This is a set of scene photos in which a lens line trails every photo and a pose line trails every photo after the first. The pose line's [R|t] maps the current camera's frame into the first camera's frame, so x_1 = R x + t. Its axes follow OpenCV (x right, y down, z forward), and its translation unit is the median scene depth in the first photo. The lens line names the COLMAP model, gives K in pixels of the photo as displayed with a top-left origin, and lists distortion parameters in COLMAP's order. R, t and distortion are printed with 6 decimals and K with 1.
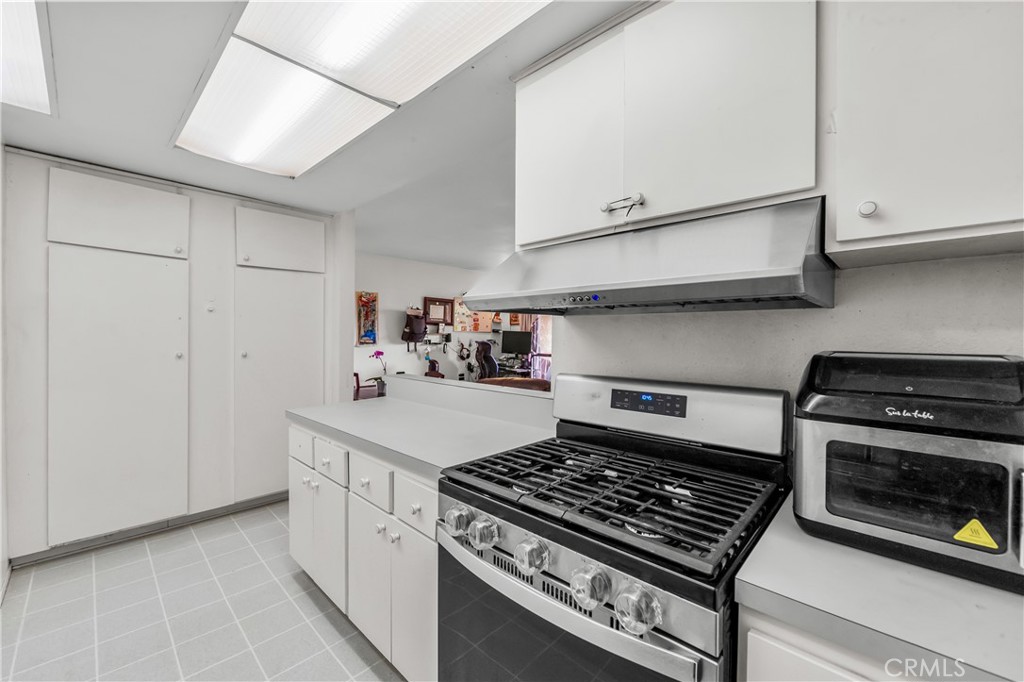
lens RADIAL K [[410.3, 0, 512.2], [0, 410.3, 349.3], [0, 0, 1]] dist [0.000307, 0.000038]
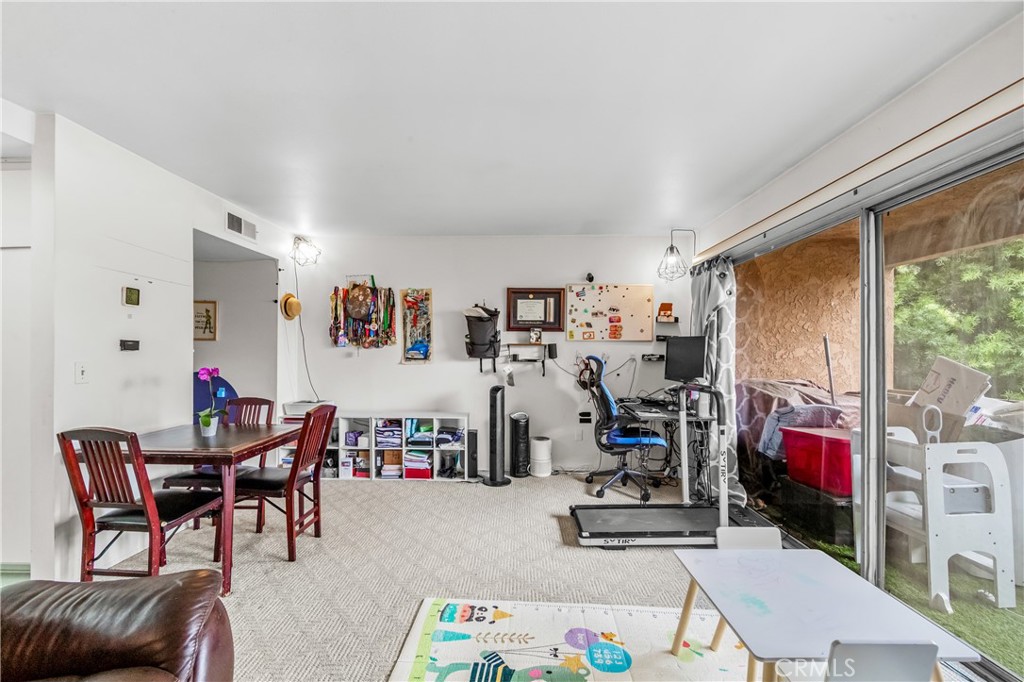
lens RADIAL K [[410.3, 0, 512.2], [0, 410.3, 349.3], [0, 0, 1]] dist [0.000307, 0.000038]
pose [[0.678365, -0.016684, -0.734536, 0.256026], [-0.018282, 0.999049, -0.039576, -0.005772], [0.734498, 0.040276, 0.677415, 0.554794]]
